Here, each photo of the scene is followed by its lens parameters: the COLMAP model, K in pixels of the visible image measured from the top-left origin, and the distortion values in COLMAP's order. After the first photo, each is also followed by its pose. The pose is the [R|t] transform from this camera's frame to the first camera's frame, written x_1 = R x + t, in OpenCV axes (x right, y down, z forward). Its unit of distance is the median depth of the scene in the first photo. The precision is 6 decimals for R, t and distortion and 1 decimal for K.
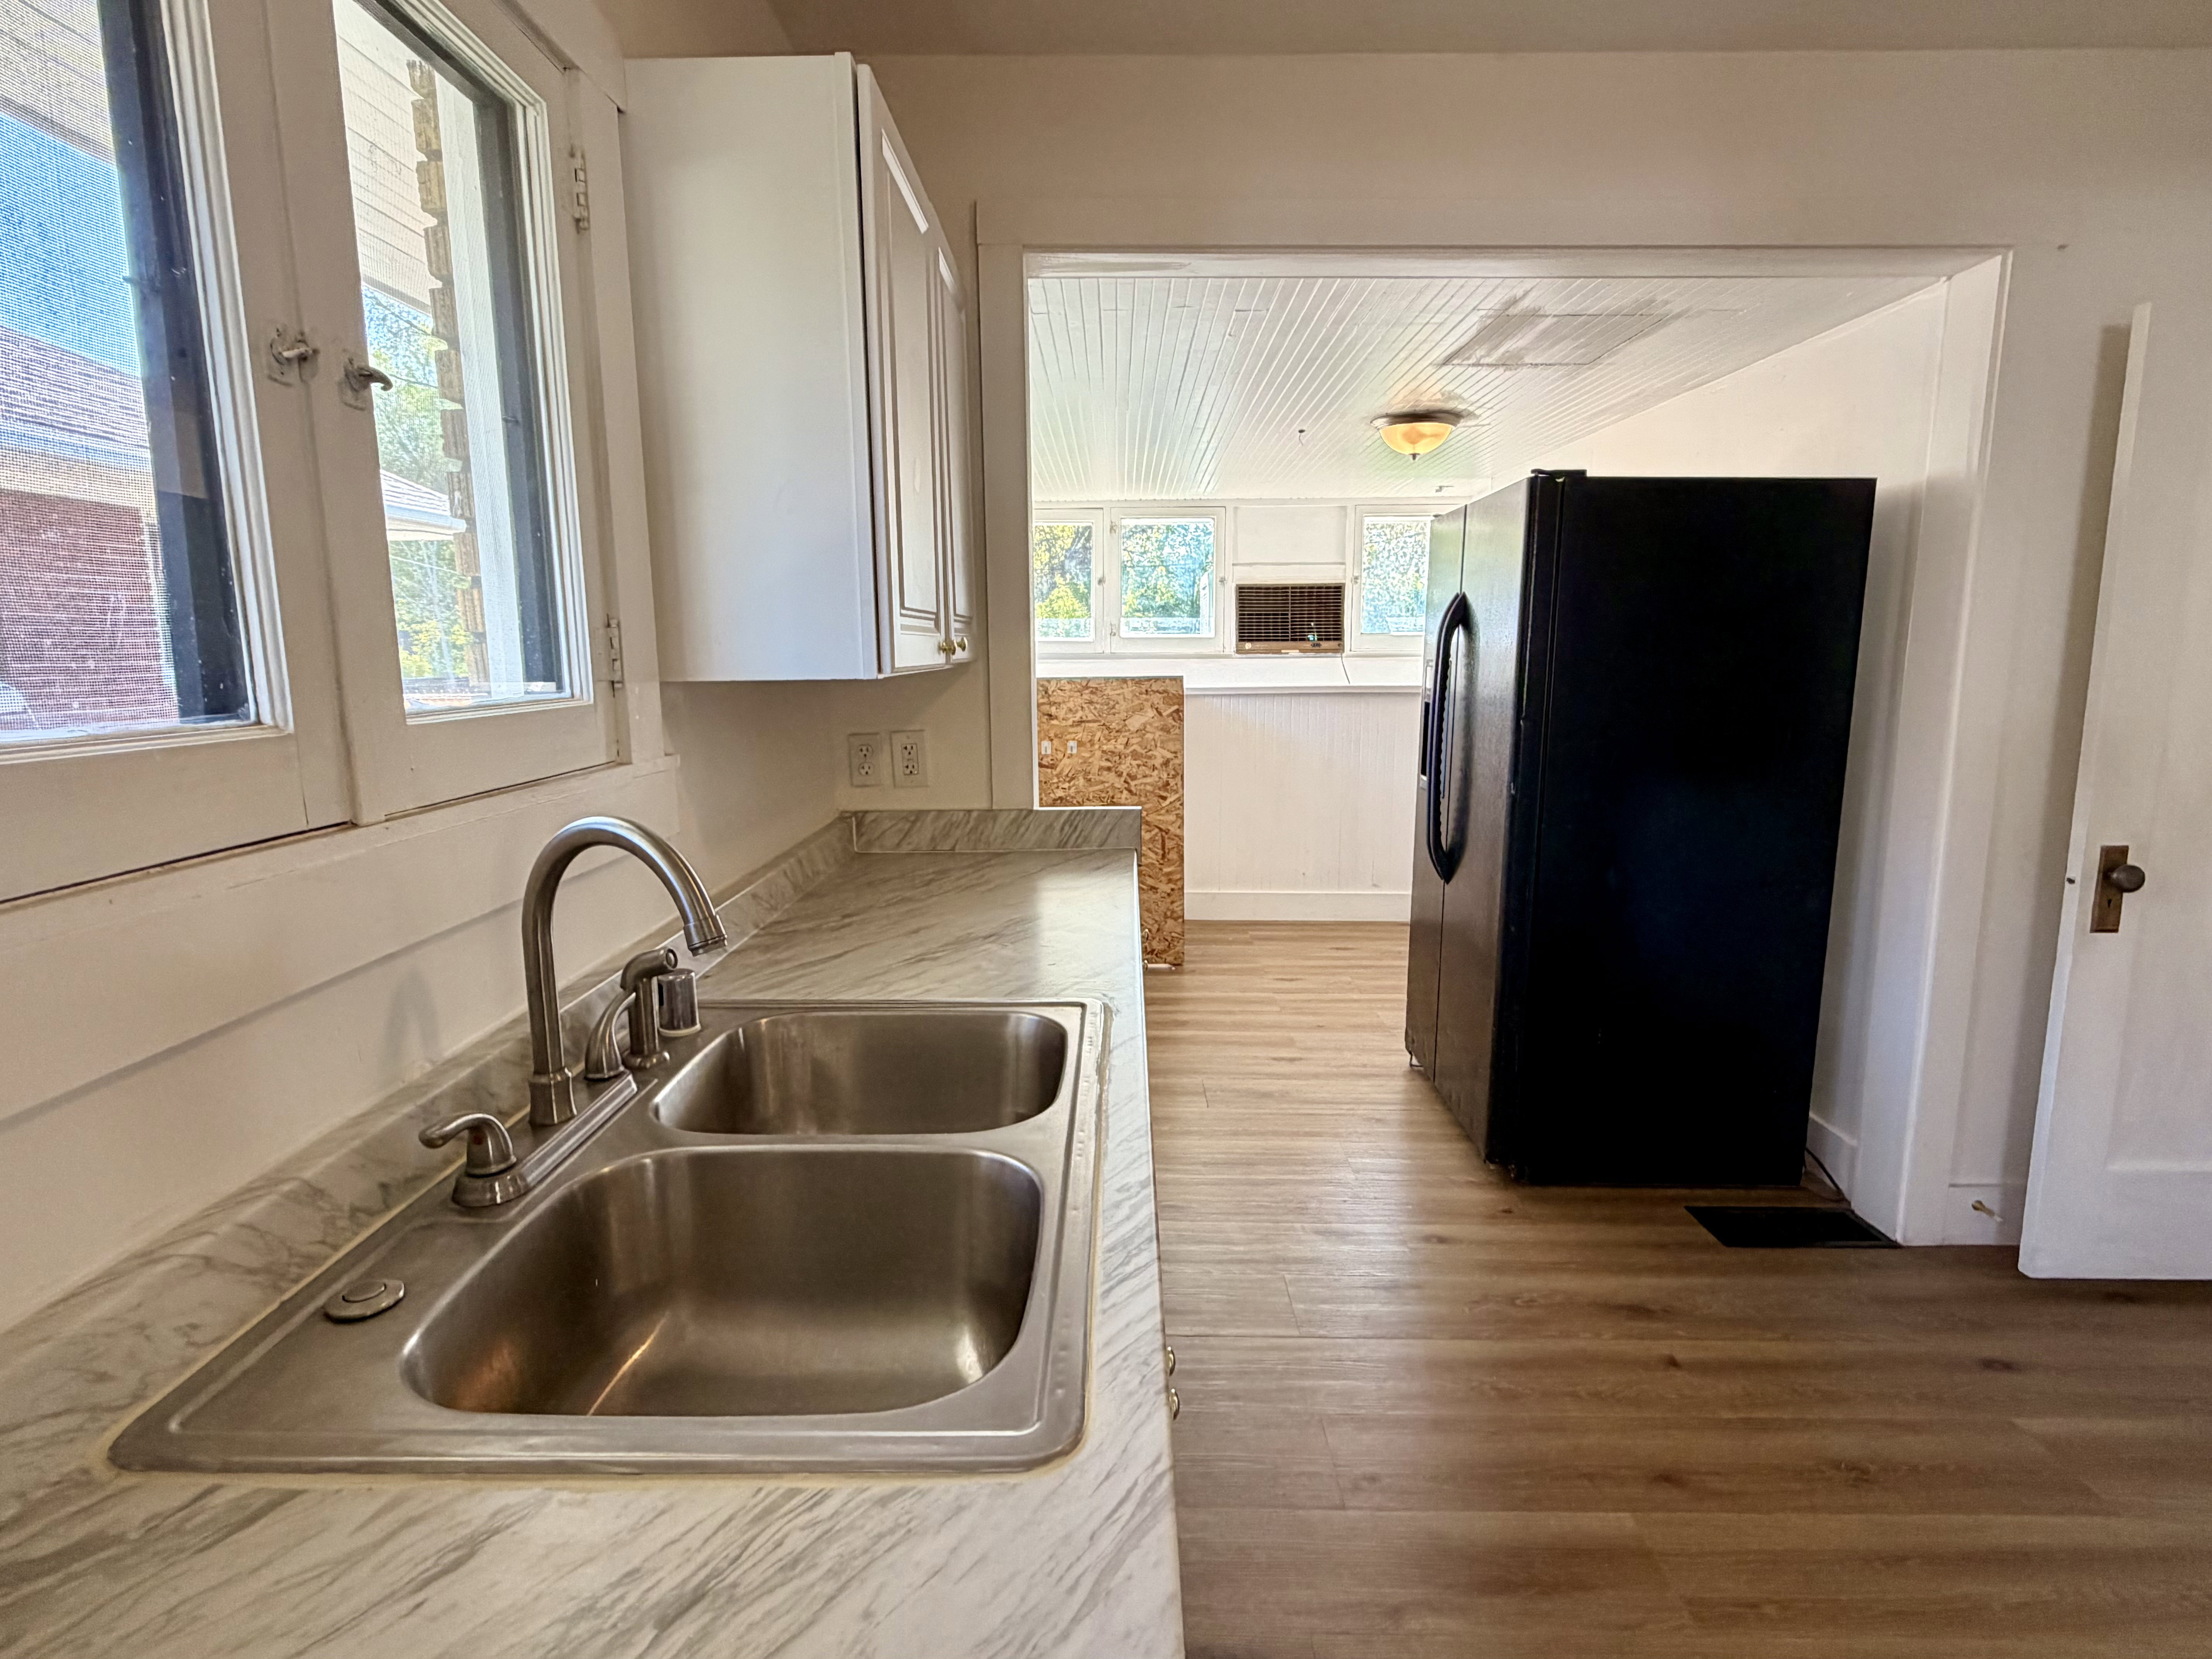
lens RADIAL K [[1131.3, 0, 1095.8], [0, 1131.3, 829.4], [0, 0, 1]] dist [-0.000984, 0.000282]
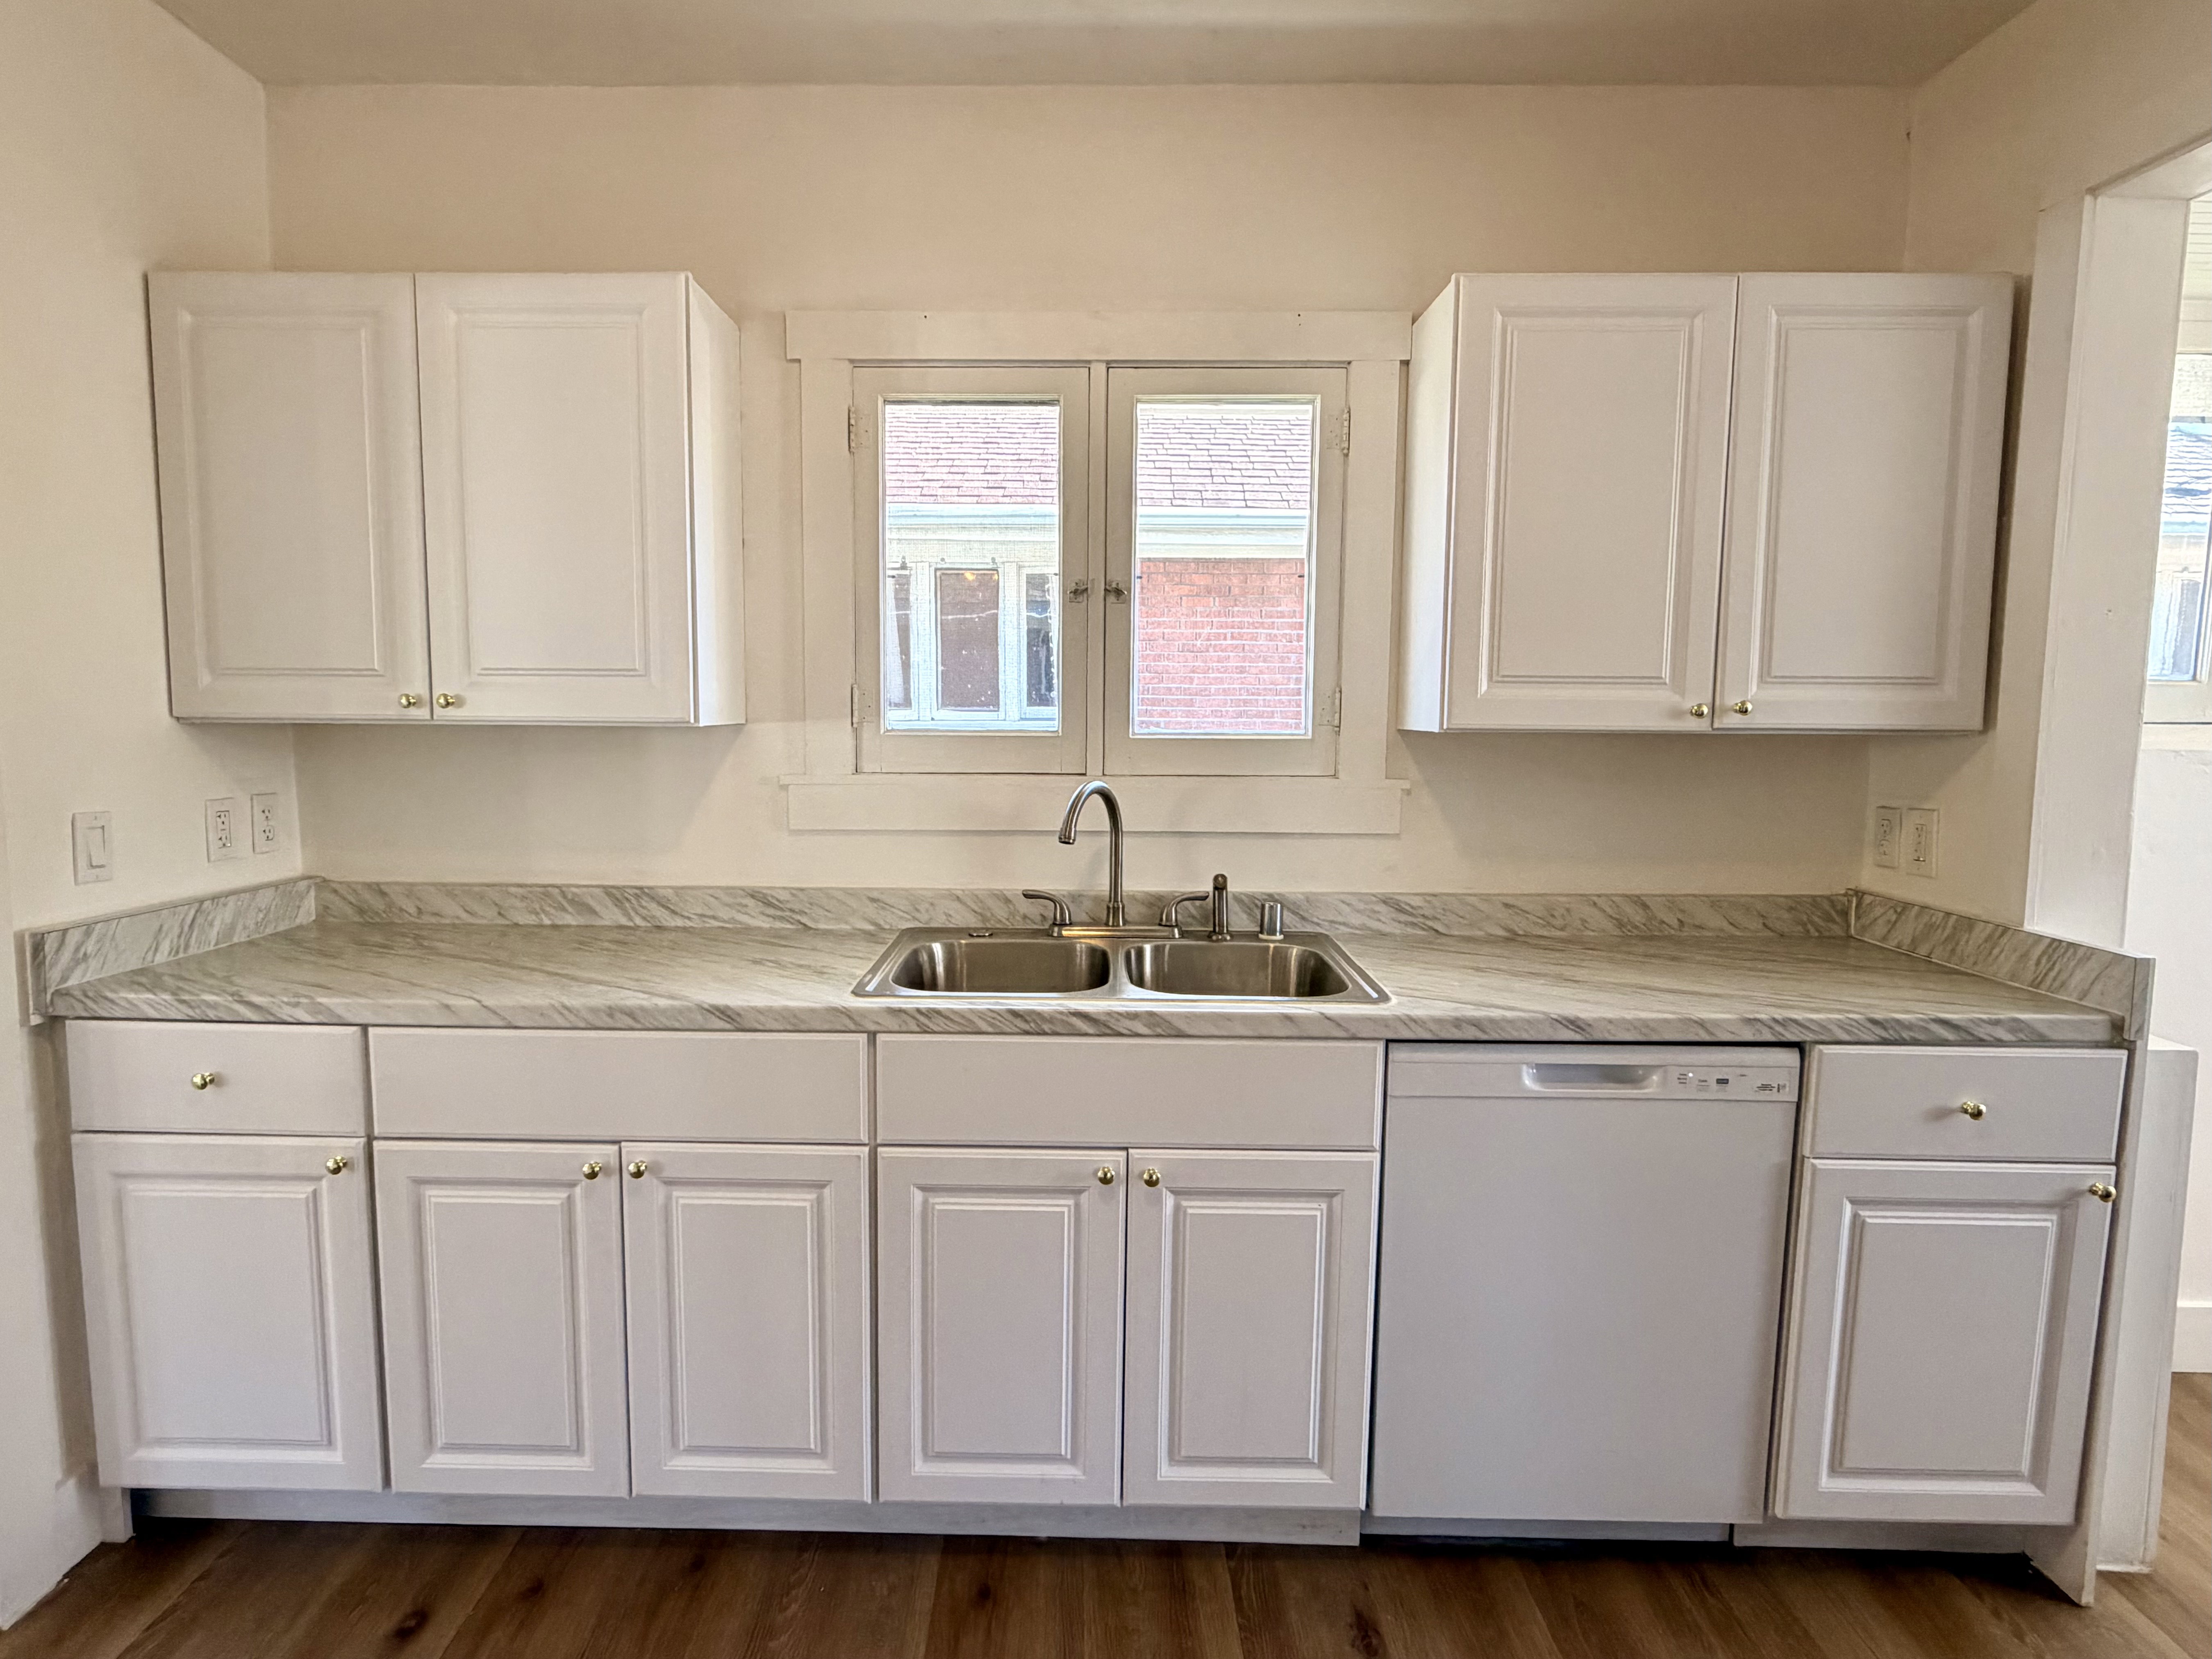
lens RADIAL K [[1206.7, 0, 1103.1], [0, 1206.7, 813.0], [0, 0, 1]] dist [-0.014449, -0.000819]
pose [[0.019315, 0.104030, -0.994387, 0.740394], [-0.168816, 0.980632, 0.099312, -0.071776], [0.985458, 0.165950, 0.036503, 0.368161]]
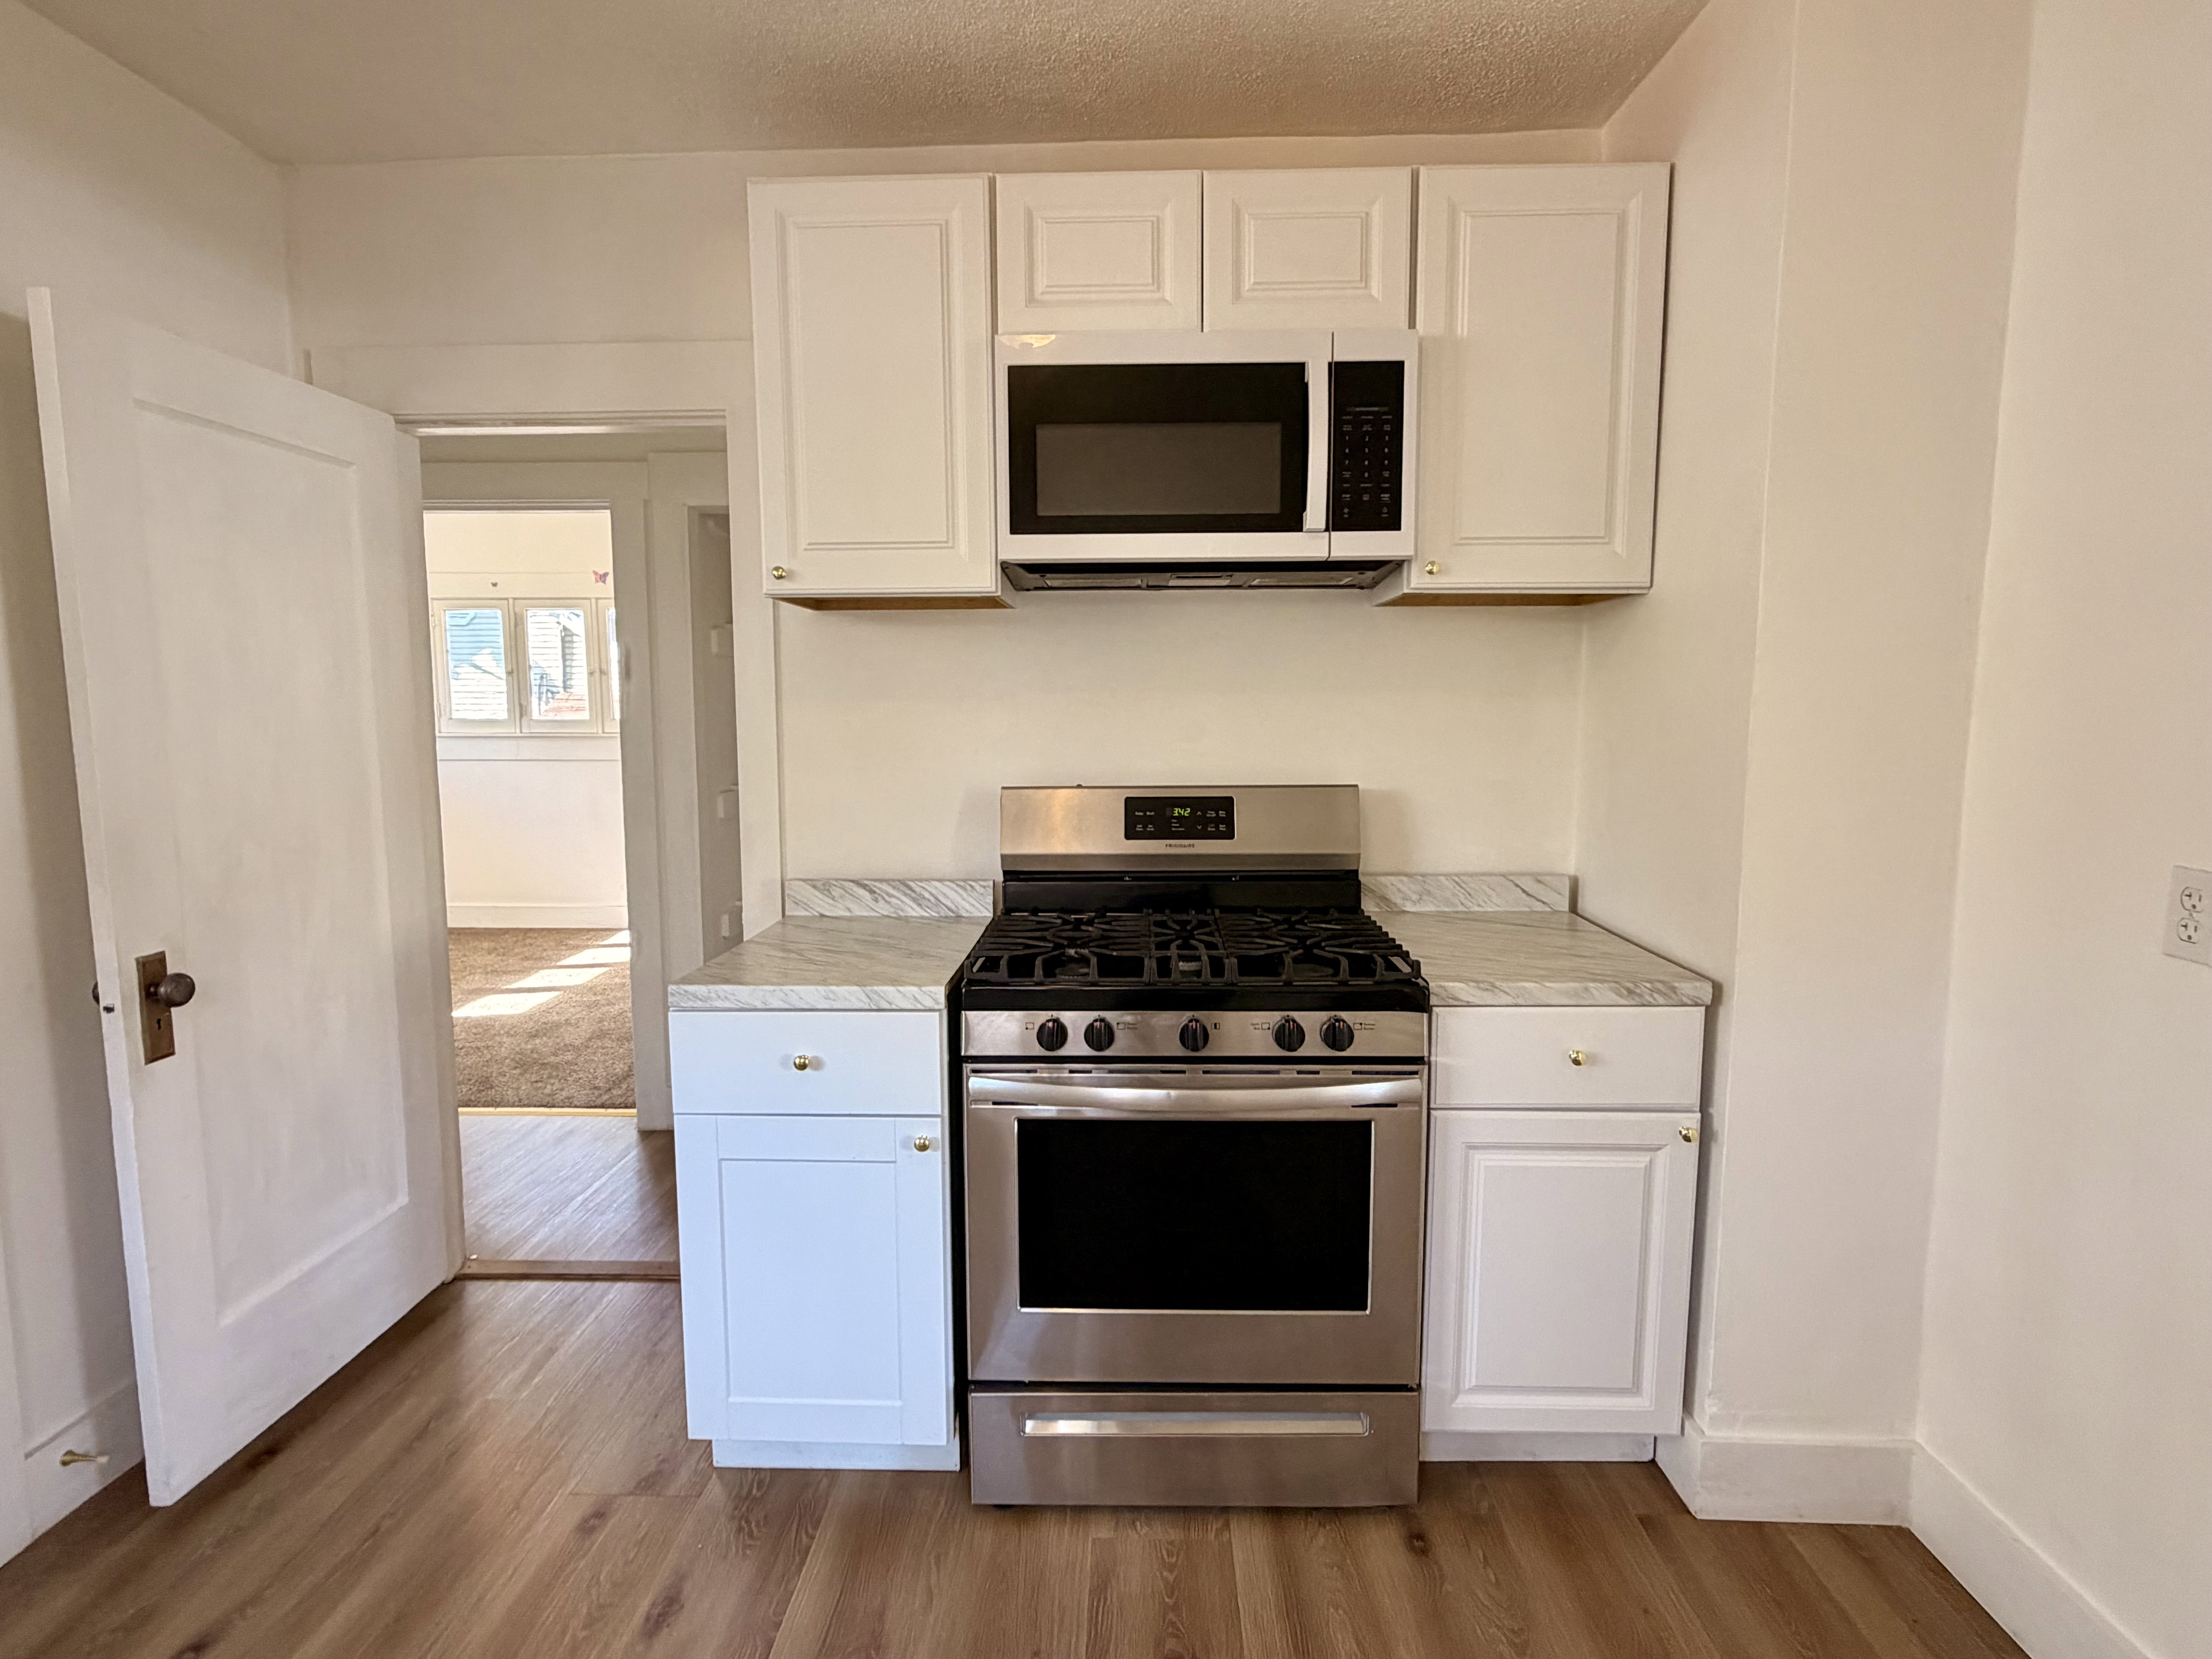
lens RADIAL K [[1131.3, 0, 1102.5], [0, 1131.3, 822.9], [0, 0, 1]] dist [-0.000984, 0.000282]
pose [[0.014035, -0.096583, 0.995226, 0.097038], [0.157144, 0.983168, 0.093196, -0.045335], [-0.987476, 0.155086, 0.028976, 0.263490]]
